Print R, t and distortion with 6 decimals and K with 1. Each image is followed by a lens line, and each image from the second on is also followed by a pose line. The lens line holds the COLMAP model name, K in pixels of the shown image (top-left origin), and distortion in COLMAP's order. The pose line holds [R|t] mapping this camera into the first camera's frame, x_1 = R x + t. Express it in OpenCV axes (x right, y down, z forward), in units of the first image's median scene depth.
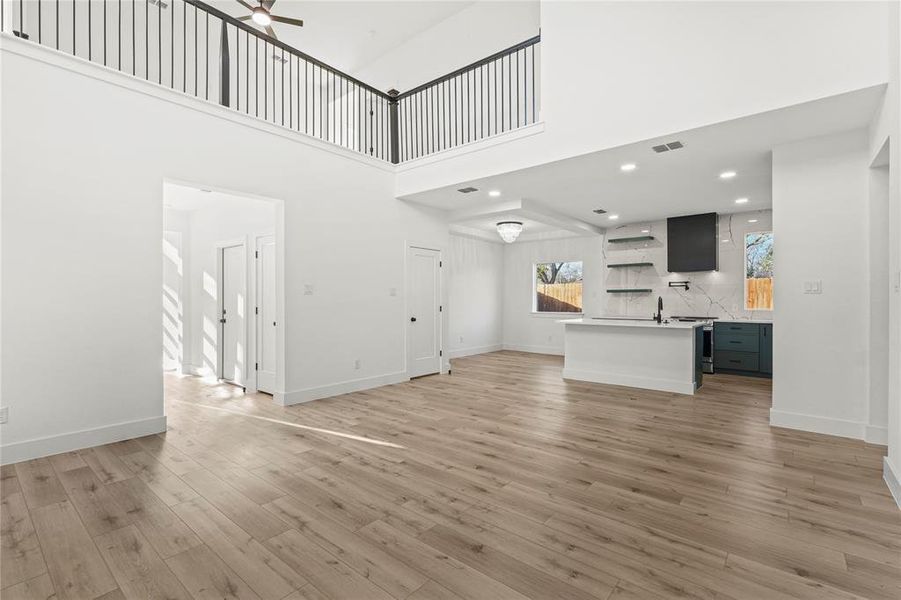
lens RADIAL K [[414.3, 0, 446.3], [0, 414.3, 298.9], [0, 0, 1]] dist [-0.002030, 0.001517]
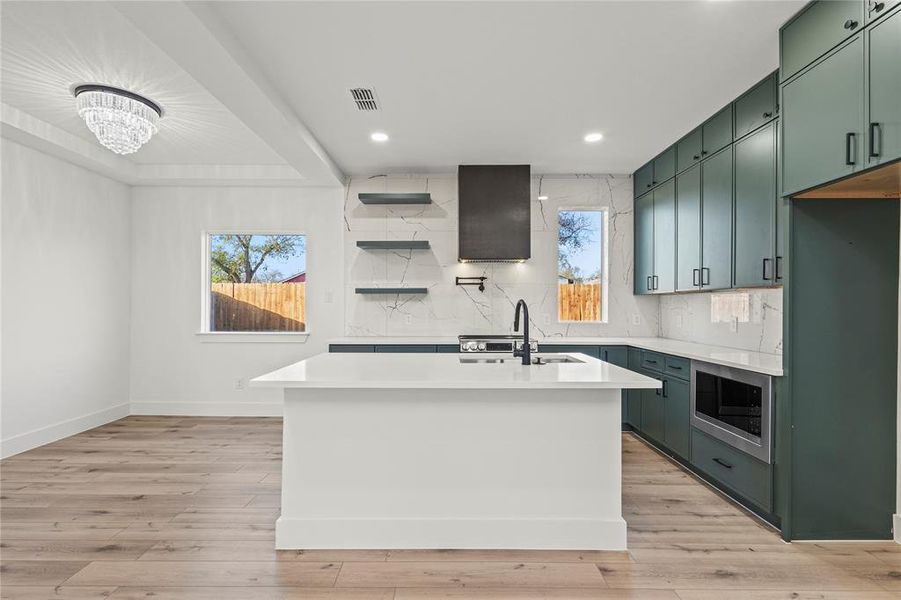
lens RADIAL K [[414.3, 0, 445.3], [0, 414.3, 307.7], [0, 0, 1]] dist [-0.002030, 0.001517]
pose [[0.766538, -0.000289, 0.642198, 0.230650], [-0.002688, 0.999990, 0.003659, 0.001412], [-0.642193, -0.004531, 0.766530, 0.880640]]
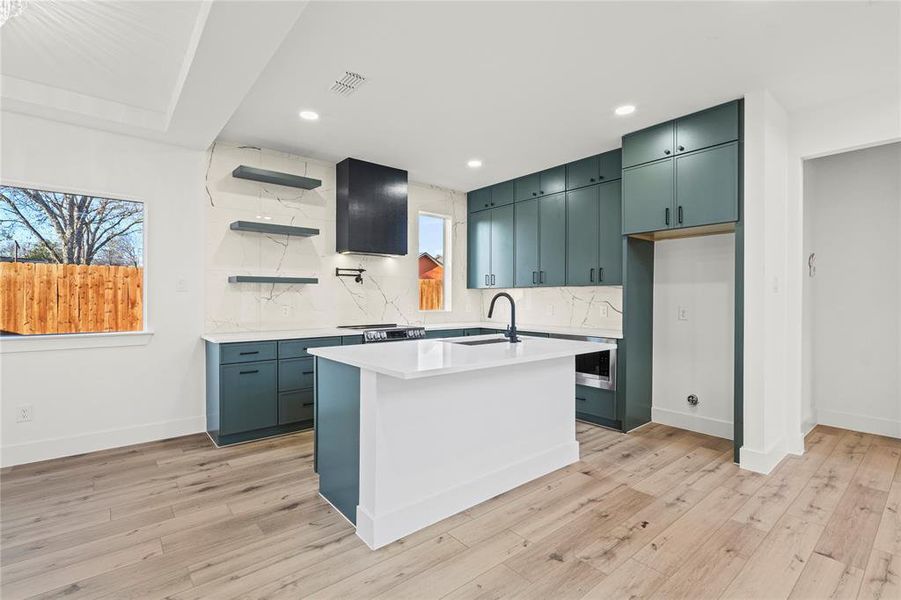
lens RADIAL K [[414.3, 0, 445.4], [0, 414.3, 298.1], [0, 0, 1]] dist [-0.002030, 0.001517]
pose [[0.179316, 0.001712, 0.983790, -0.021386], [-0.004901, 0.999988, -0.000847, 0.002831], [-0.983779, -0.004669, 0.179322, 1.177393]]
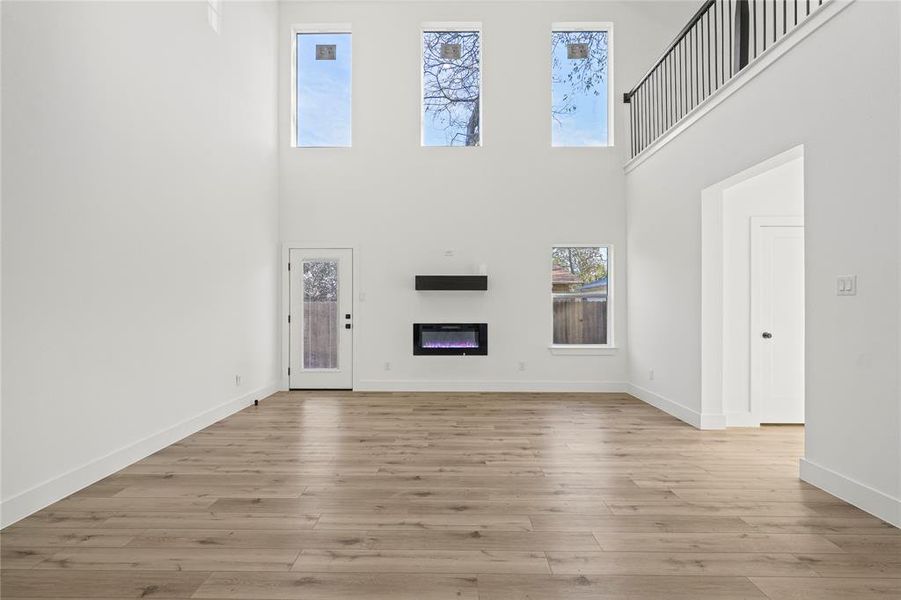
lens RADIAL K [[414.3, 0, 444.3], [0, 414.3, 301.7], [0, 0, 1]] dist [-0.002030, 0.001517]
pose [[-0.776422, -0.005916, -0.630185, 0.397607], [-0.000296, 0.999959, -0.009022, 0.001232], [0.630213, -0.006818, -0.776393, 1.107776]]
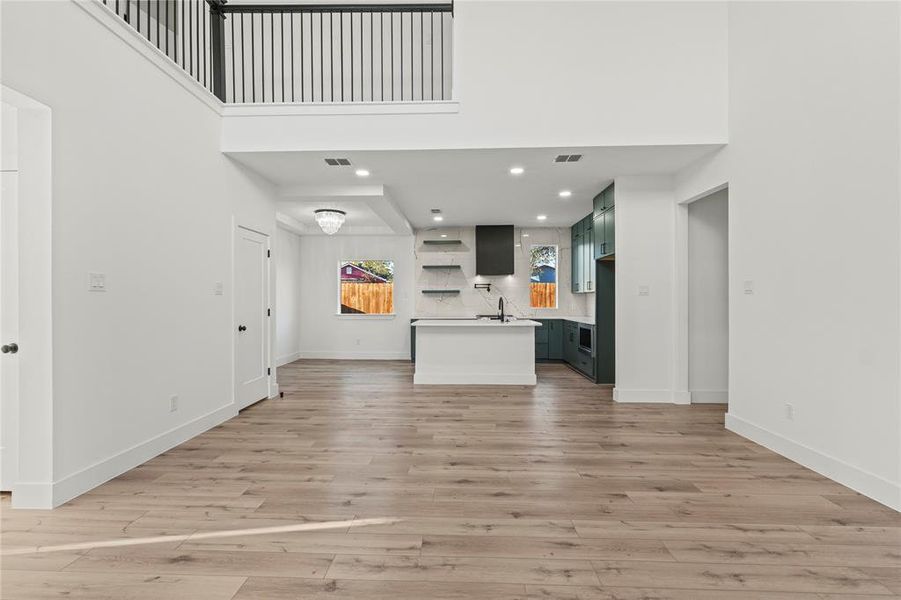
lens RADIAL K [[414.3, 0, 446.5], [0, 414.3, 298.5], [0, 0, 1]] dist [-0.002030, 0.001517]
pose [[0.788708, 0.000626, 0.614768, -0.311207], [0.000788, 0.999998, -0.002031, -0.000132], [-0.614768, 0.002086, 0.788705, 0.285195]]
